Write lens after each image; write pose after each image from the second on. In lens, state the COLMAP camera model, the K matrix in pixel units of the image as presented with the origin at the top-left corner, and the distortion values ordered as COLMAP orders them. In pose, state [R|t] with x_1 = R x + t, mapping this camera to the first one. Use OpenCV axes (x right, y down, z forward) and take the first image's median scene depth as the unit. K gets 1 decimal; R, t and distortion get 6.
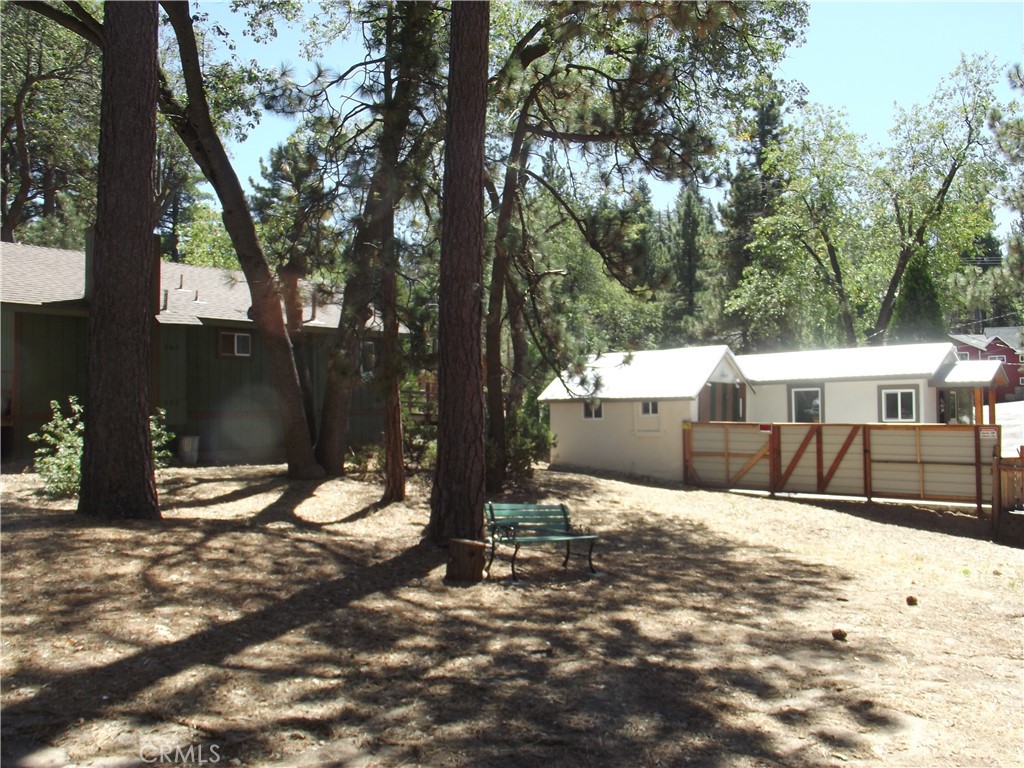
lens RADIAL K [[794.6, 0, 537.3], [0, 794.6, 387.7], [0, 0, 1]] dist [-0.071366, 0.048002]
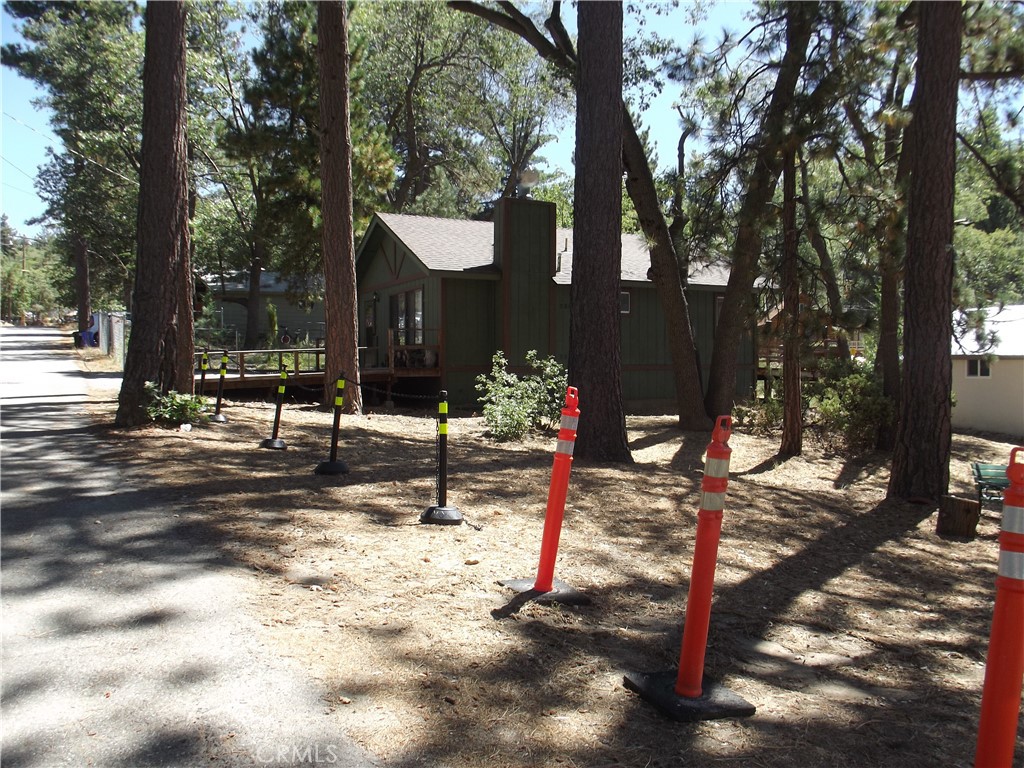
lens RADIAL K [[806.7, 0, 512.0], [0, 806.7, 384.0], [0, 0, 1]] dist [-0.058331, 0.015716]
pose [[0.935115, 0.019852, -0.353789, -0.165719], [0.000182, 0.998402, 0.056503, -0.008070], [0.354345, -0.052901, 0.933617, -0.099529]]
